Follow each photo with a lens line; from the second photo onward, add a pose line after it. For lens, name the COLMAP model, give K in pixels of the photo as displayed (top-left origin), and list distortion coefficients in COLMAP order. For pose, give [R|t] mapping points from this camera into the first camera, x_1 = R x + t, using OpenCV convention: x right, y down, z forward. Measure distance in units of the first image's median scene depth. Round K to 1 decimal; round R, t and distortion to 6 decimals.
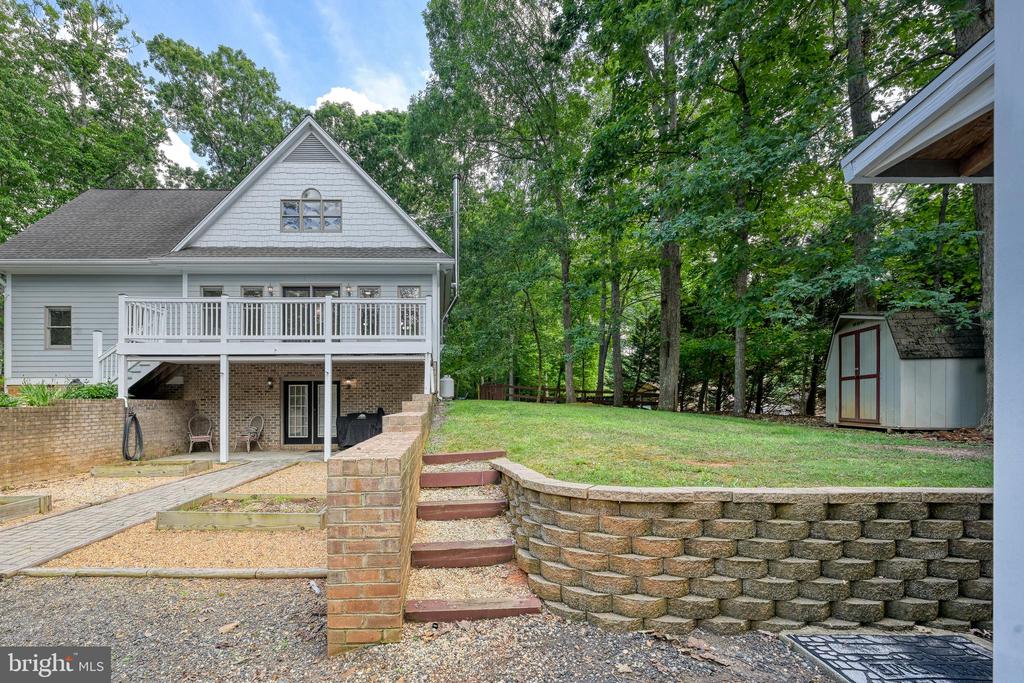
lens RADIAL K [[425.4, 0, 457.9], [0, 425.4, 405.2], [0, 0, 1]] dist [0.000932, 0.000565]
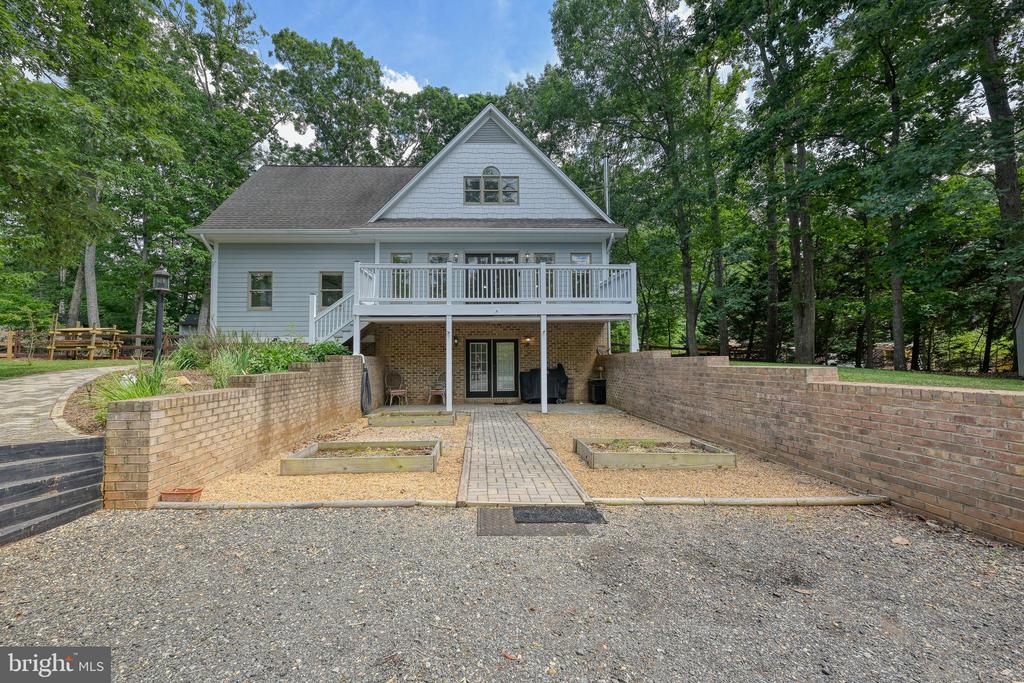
lens RADIAL K [[407.9, 0, 485.5], [0, 407.9, 340.2], [0, 0, 1]] dist [0.006813, 0.000253]
pose [[0.999996, -0.002366, 0.001422, -0.362749], [0.002444, 0.998332, -0.057684, 0.004953], [-0.001283, 0.057687, 0.998334, -0.038815]]
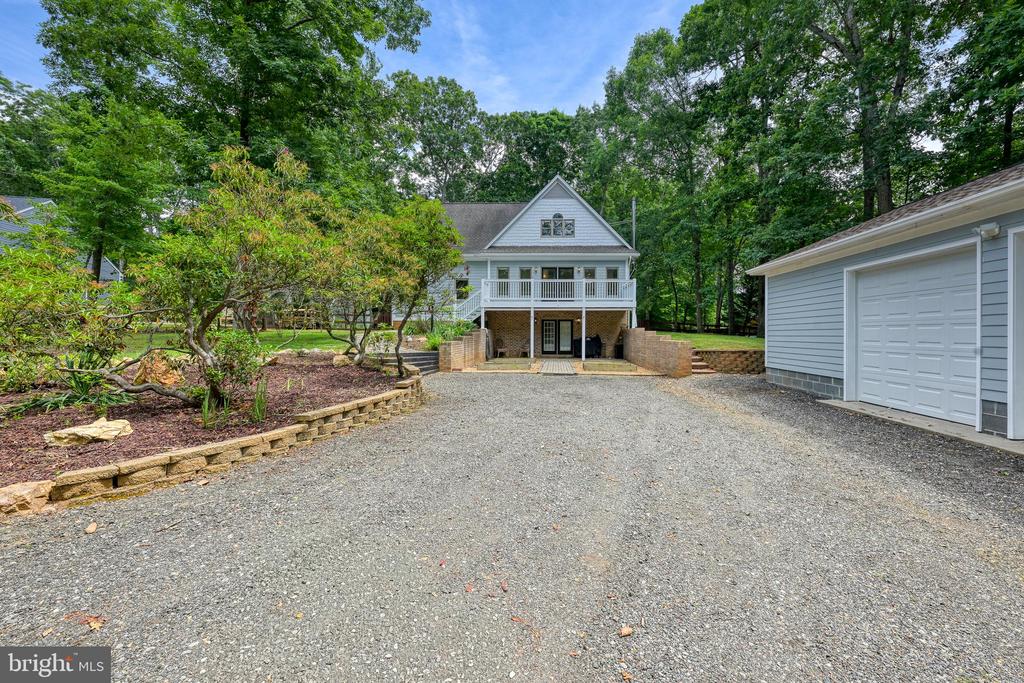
lens RADIAL K [[426.7, 0, 536.2], [0, 426.7, 333.5], [0, 0, 1]] dist [0.014917, 0.000370]
pose [[0.997808, 0.005783, -0.065925, -0.313741], [-0.006248, 0.999957, -0.006848, 0.014875], [0.065883, 0.007245, 0.997801, -0.819363]]
